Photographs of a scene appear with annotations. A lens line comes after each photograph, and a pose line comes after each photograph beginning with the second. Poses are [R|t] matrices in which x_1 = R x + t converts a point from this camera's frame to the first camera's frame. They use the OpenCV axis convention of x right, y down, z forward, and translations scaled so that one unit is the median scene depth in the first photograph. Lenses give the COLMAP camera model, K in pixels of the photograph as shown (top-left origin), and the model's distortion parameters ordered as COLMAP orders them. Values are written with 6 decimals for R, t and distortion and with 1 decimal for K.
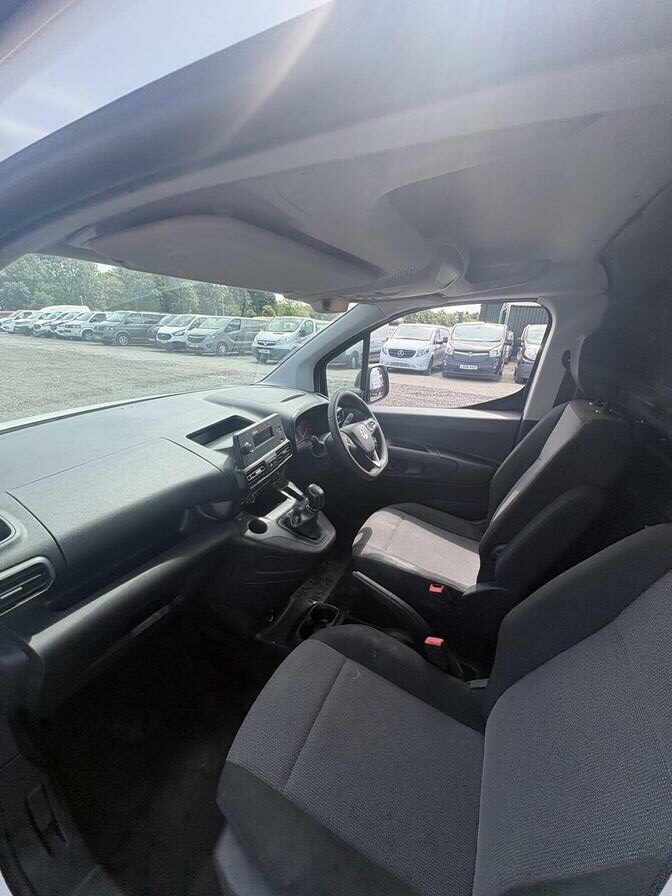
lens RADIAL K [[359.4, 0, 332.7], [0, 359.4, 449.9], [0, 0, 1]] dist [-0.004528, 0.001404]
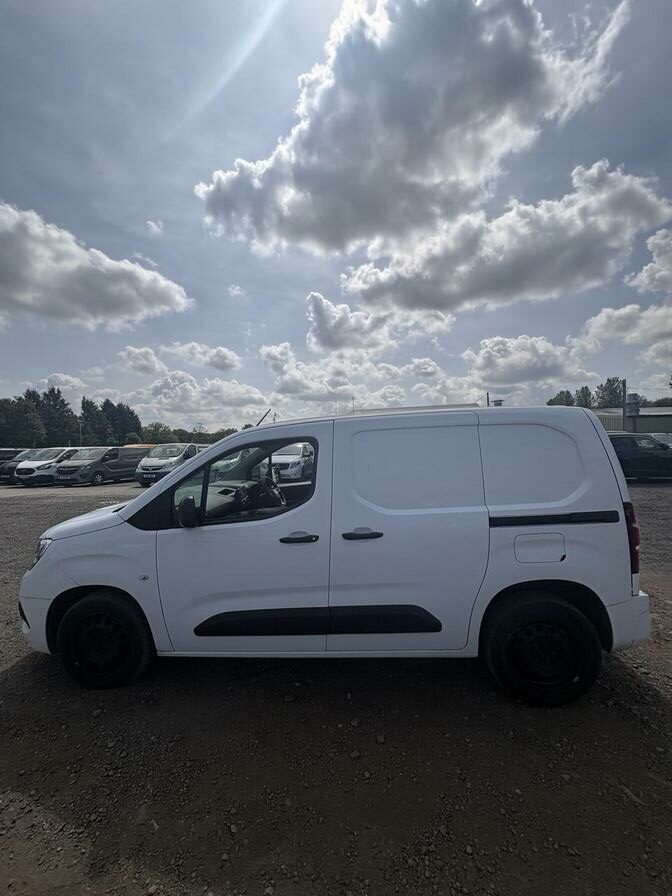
lens RADIAL K [[359.4, 0, 333.9], [0, 359.4, 446.5], [0, 0, 1]] dist [-0.004528, 0.001404]
pose [[0.938180, -0.066622, 0.339676, -0.055614], [0.171397, 0.941970, -0.288644, 0.068952], [-0.300735, 0.329020, 0.895156, -0.227095]]
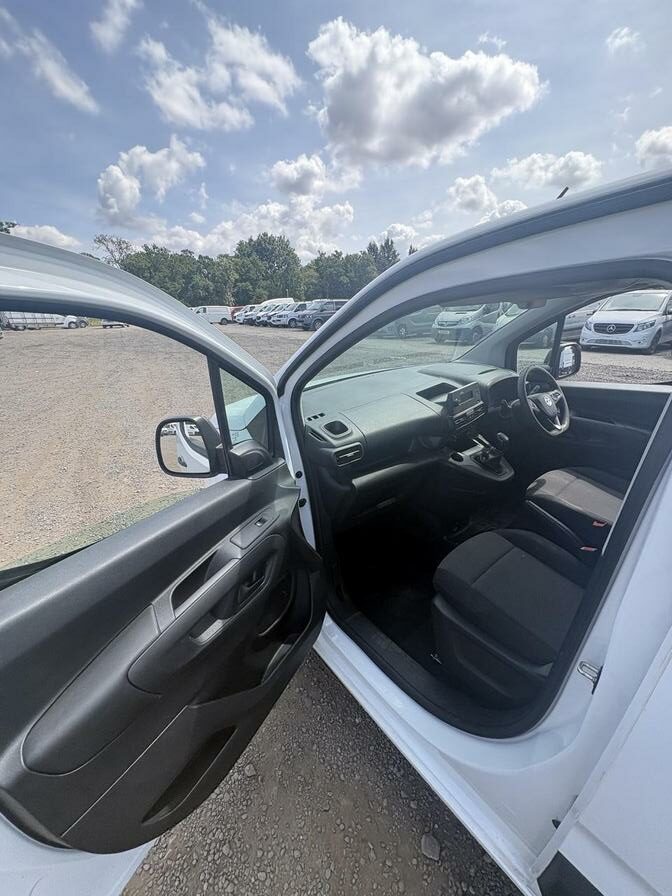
lens RADIAL K [[359.4, 0, 333.1], [0, 359.4, 448.3], [0, 0, 1]] dist [-0.004528, 0.001404]
pose [[0.896290, 0.103825, -0.431143, -0.003811], [-0.083837, 0.994346, 0.065167, 0.014160], [0.435472, -0.022263, 0.899927, -0.062149]]
